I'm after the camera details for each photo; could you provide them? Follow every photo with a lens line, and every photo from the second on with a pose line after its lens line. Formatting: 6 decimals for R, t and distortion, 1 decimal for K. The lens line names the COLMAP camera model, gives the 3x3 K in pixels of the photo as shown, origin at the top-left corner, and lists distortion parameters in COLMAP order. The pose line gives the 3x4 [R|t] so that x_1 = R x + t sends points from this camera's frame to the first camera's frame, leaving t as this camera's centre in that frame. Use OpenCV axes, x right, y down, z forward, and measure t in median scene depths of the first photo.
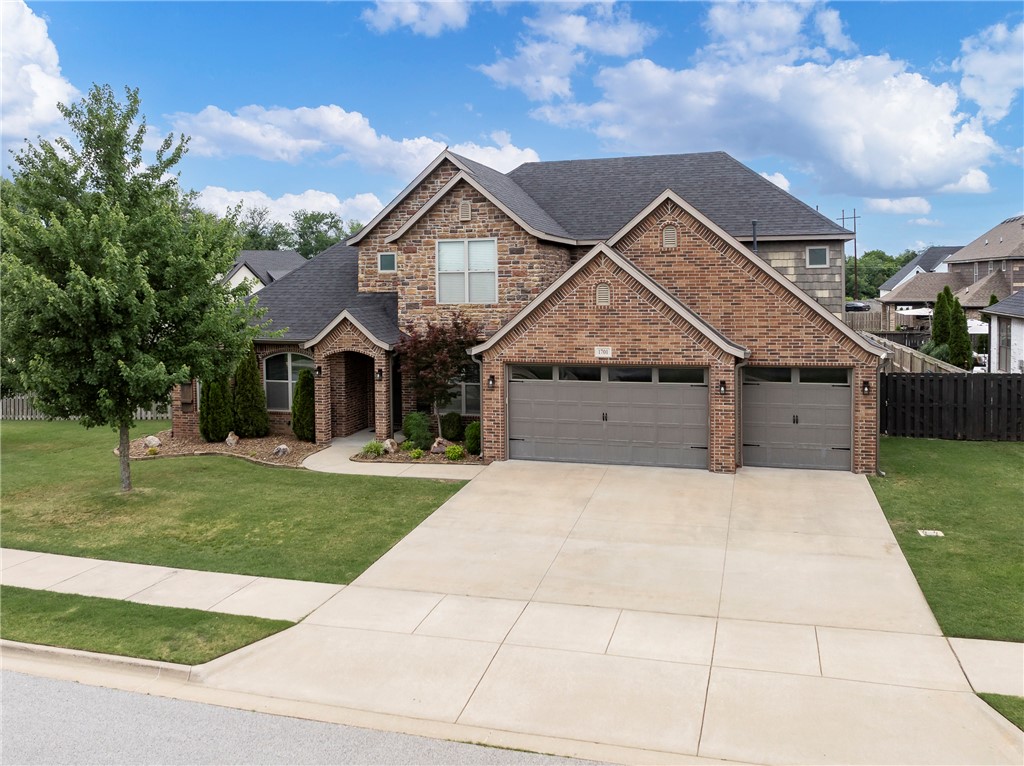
lens RADIAL K [[831.7, 0, 464.8], [0, 831.7, 369.9], [0, 0, 1]] dist [-0.013770, -0.005570]
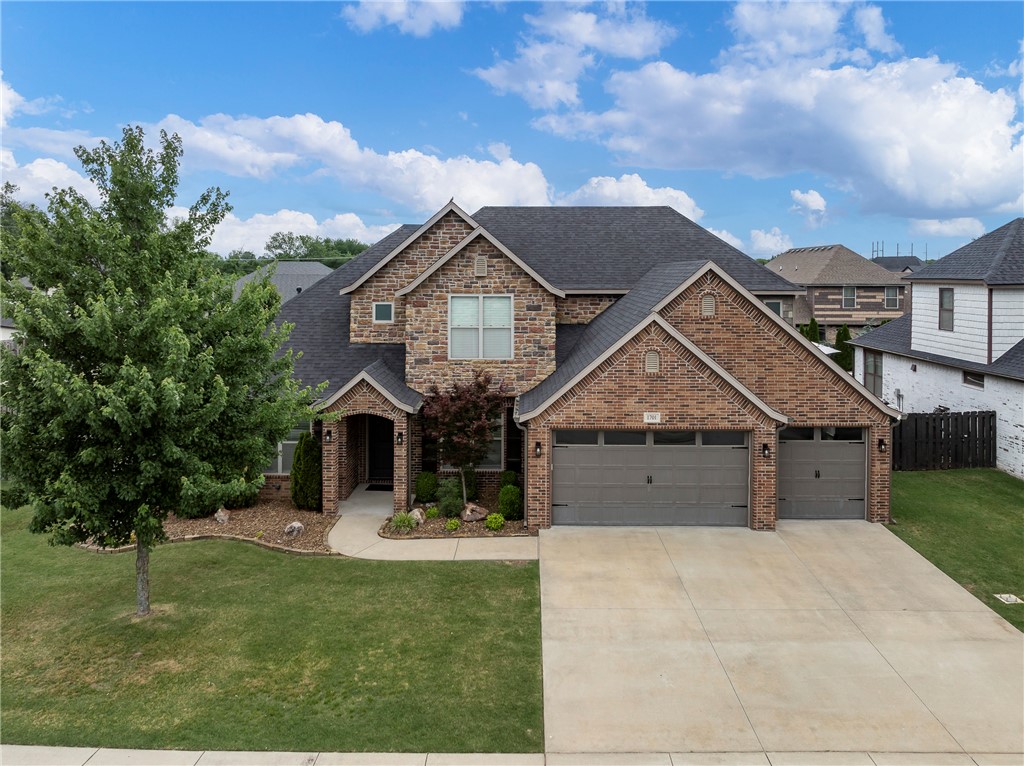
lens RADIAL K [[746.6, 0, 520.1], [0, 746.6, 336.2], [0, 0, 1]] dist [-0.001155, 0.007053]
pose [[0.957669, -0.006622, 0.287796, -0.244448], [0.016109, 0.999402, -0.030611, -0.093479], [-0.287421, 0.033951, 0.957202, 0.164142]]
